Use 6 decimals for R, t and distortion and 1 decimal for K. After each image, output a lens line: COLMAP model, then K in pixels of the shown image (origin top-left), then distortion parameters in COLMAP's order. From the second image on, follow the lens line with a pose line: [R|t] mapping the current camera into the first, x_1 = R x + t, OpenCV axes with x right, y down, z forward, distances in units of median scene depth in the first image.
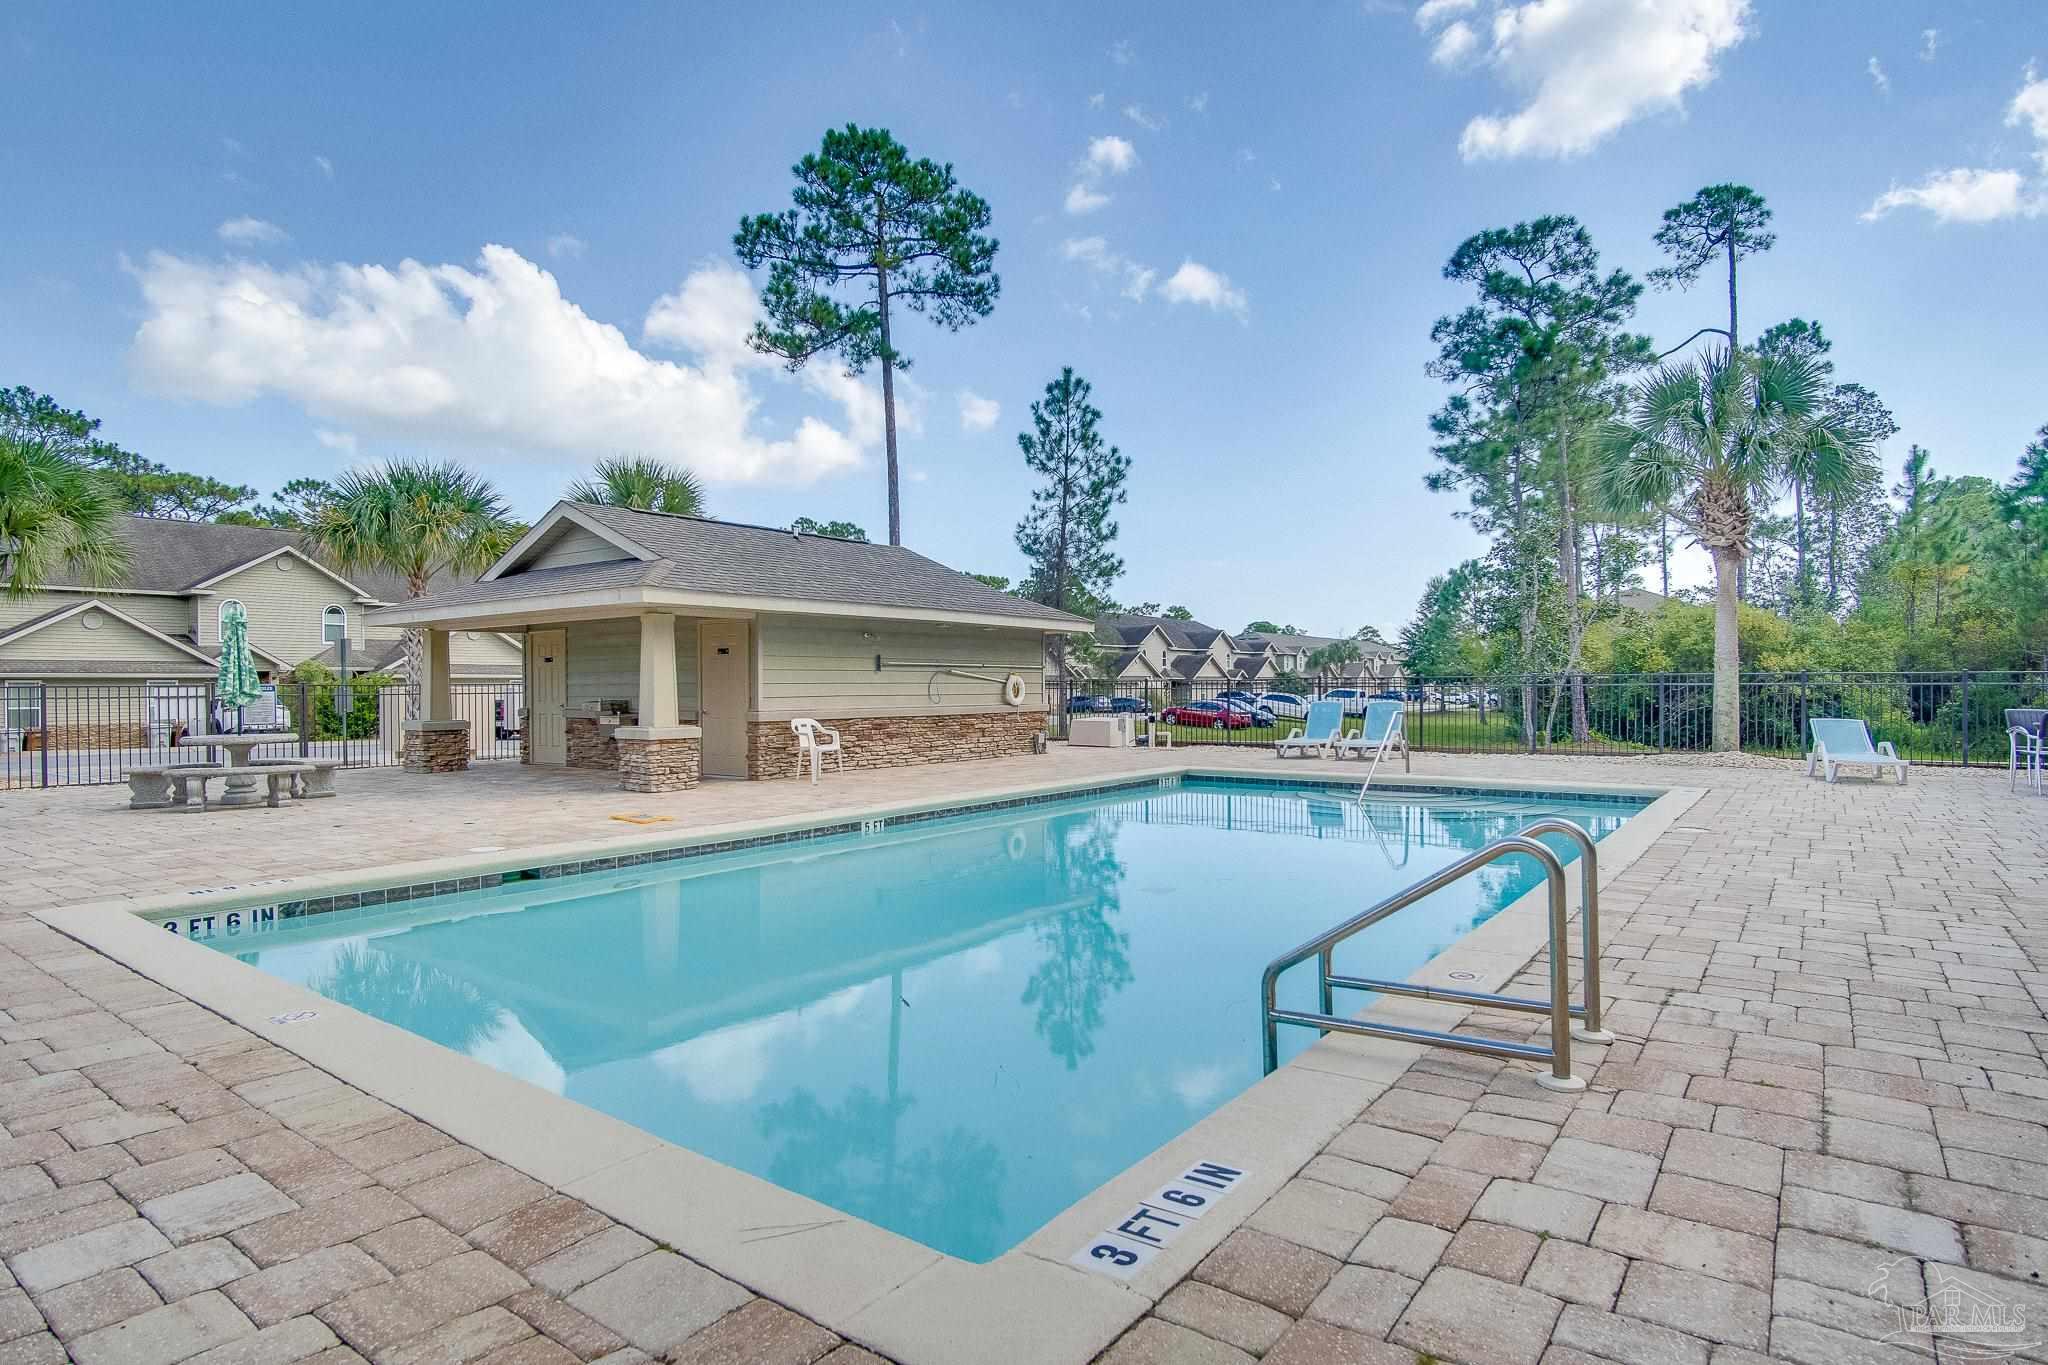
lens RADIAL K [[1094.2, 0, 1023.3], [0, 1094.2, 688.8], [0, 0, 1]] dist [-0.034064, 0.009563]
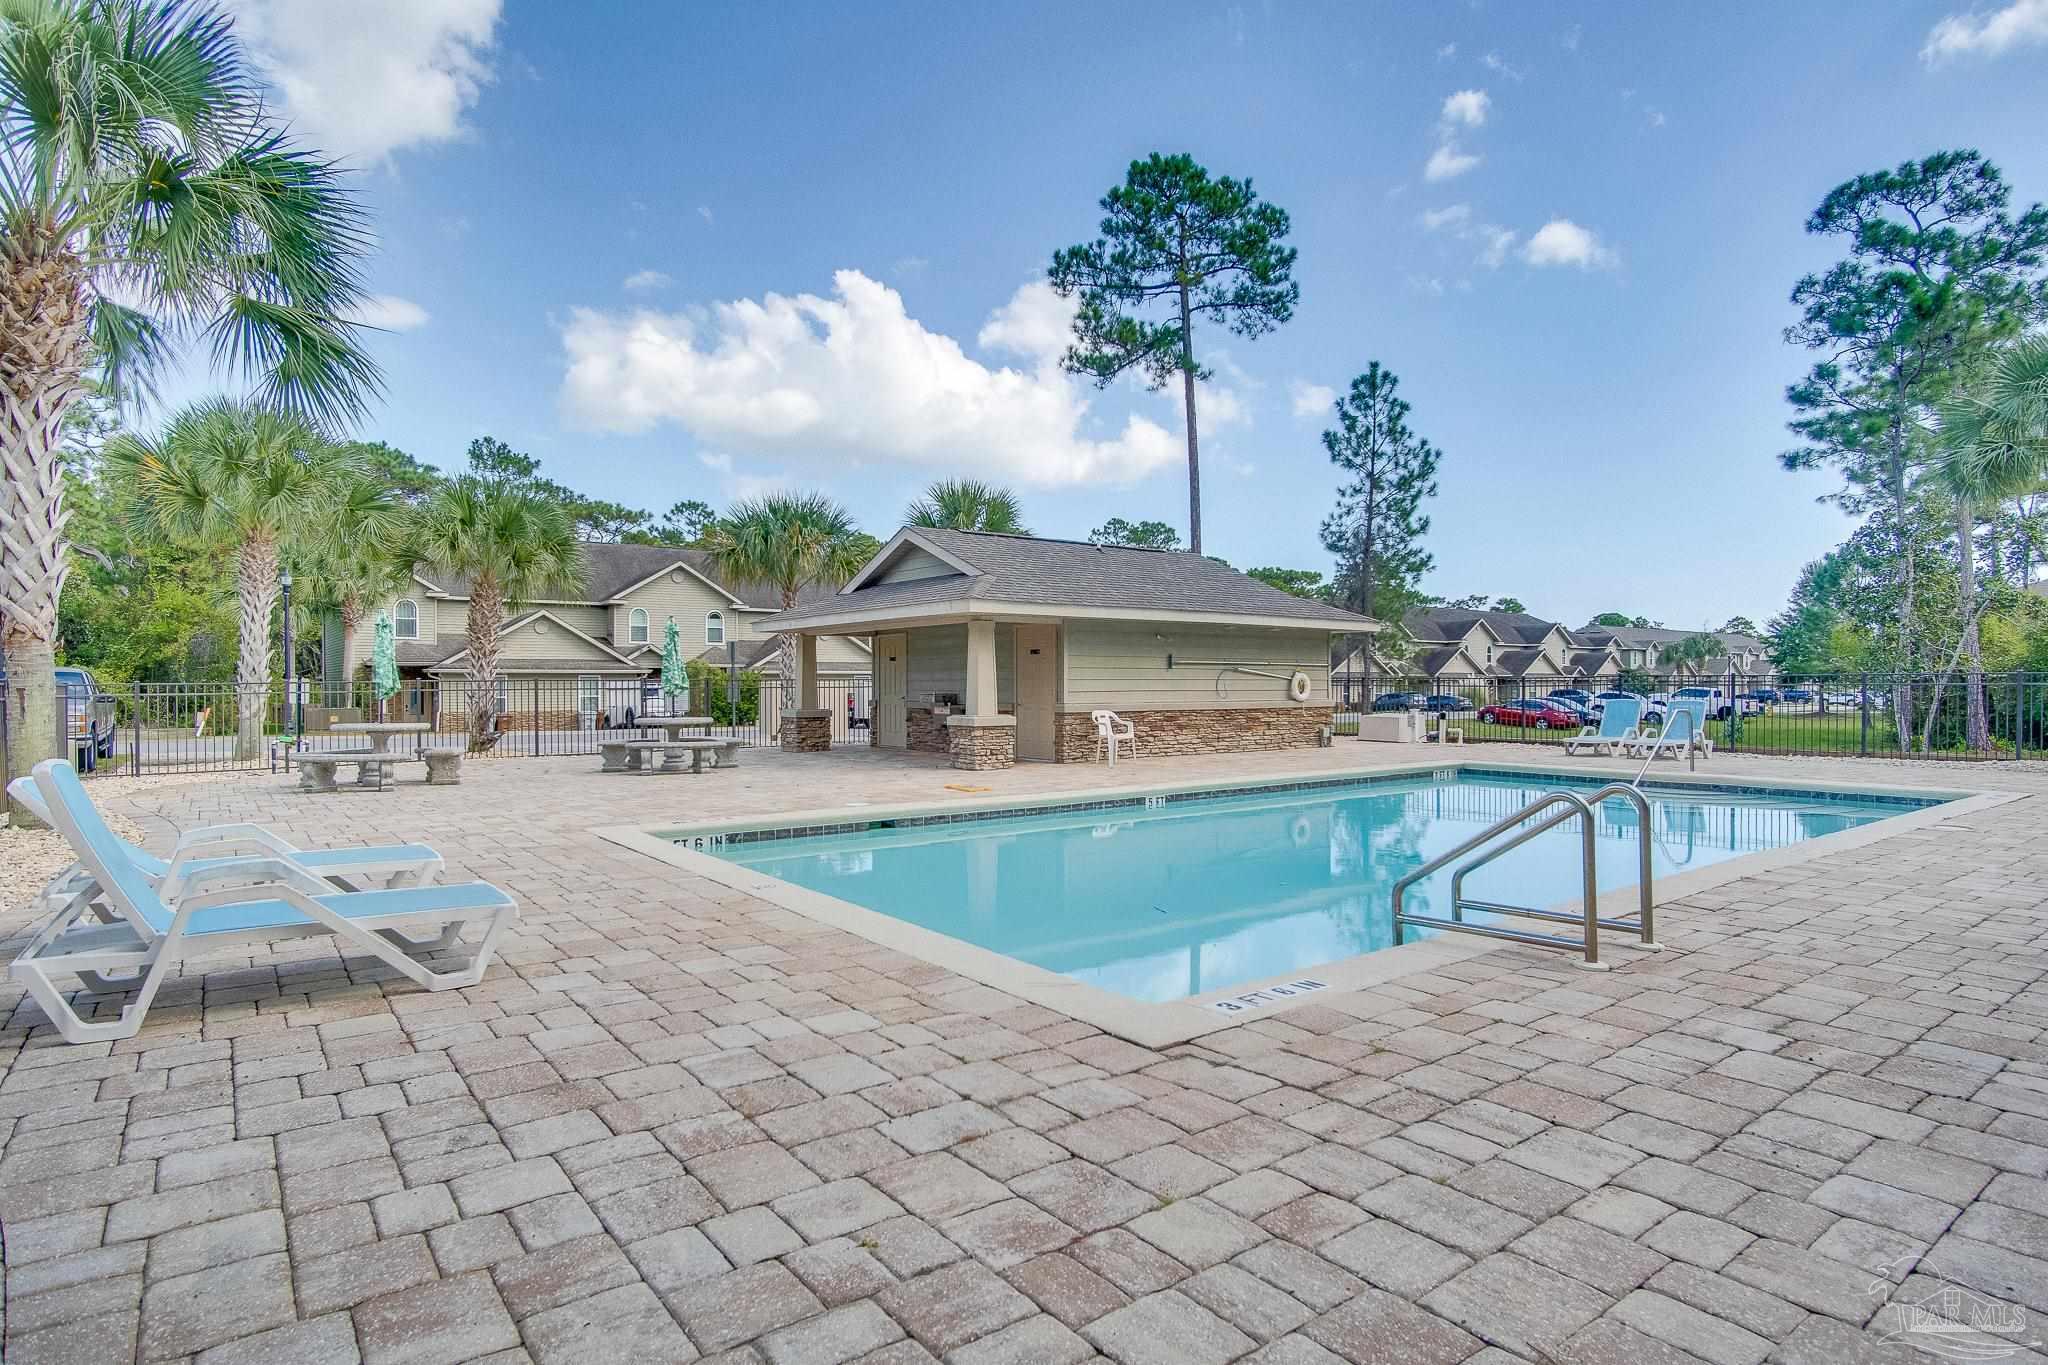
lens RADIAL K [[1094.2, 0, 1023.3], [0, 1094.2, 688.8], [0, 0, 1]] dist [-0.034064, 0.009563]
pose [[0.959962, 0.005287, -0.280082, 0.017295], [-0.004349, 0.999983, 0.003969, 0.000158], [0.280098, -0.002592, 0.959968, -0.053228]]
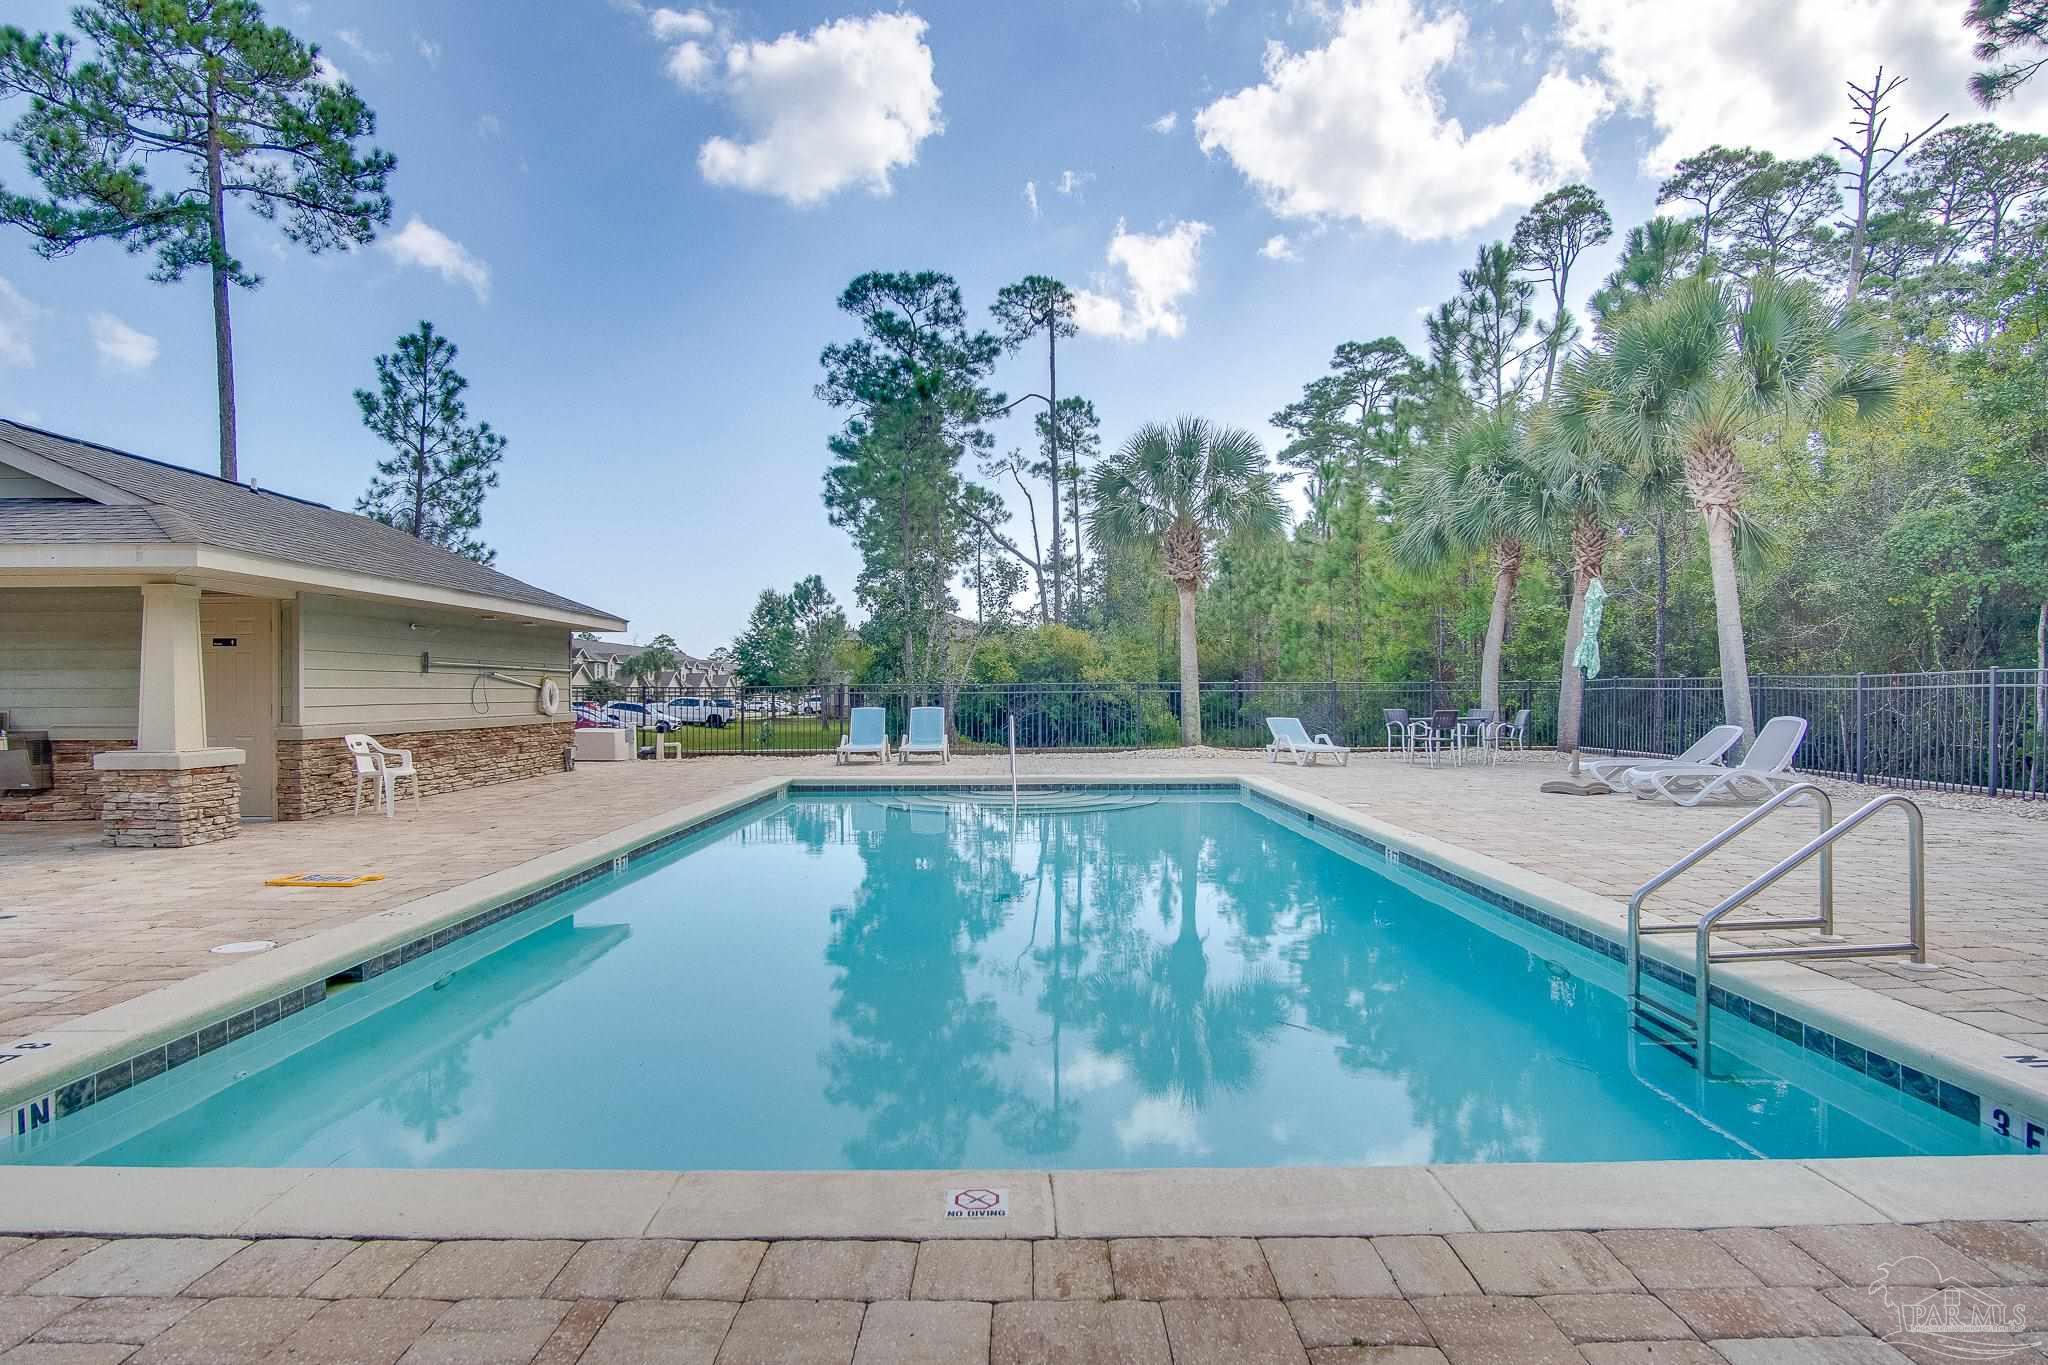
lens RADIAL K [[1094.2, 0, 1023.3], [0, 1094.2, 688.8], [0, 0, 1]] dist [-0.034064, 0.009563]
pose [[0.802273, 0.003056, 0.596949, -0.119737], [0.001921, 0.999969, -0.007701, 0.001020], [-0.596954, 0.007325, 0.802242, 0.054348]]
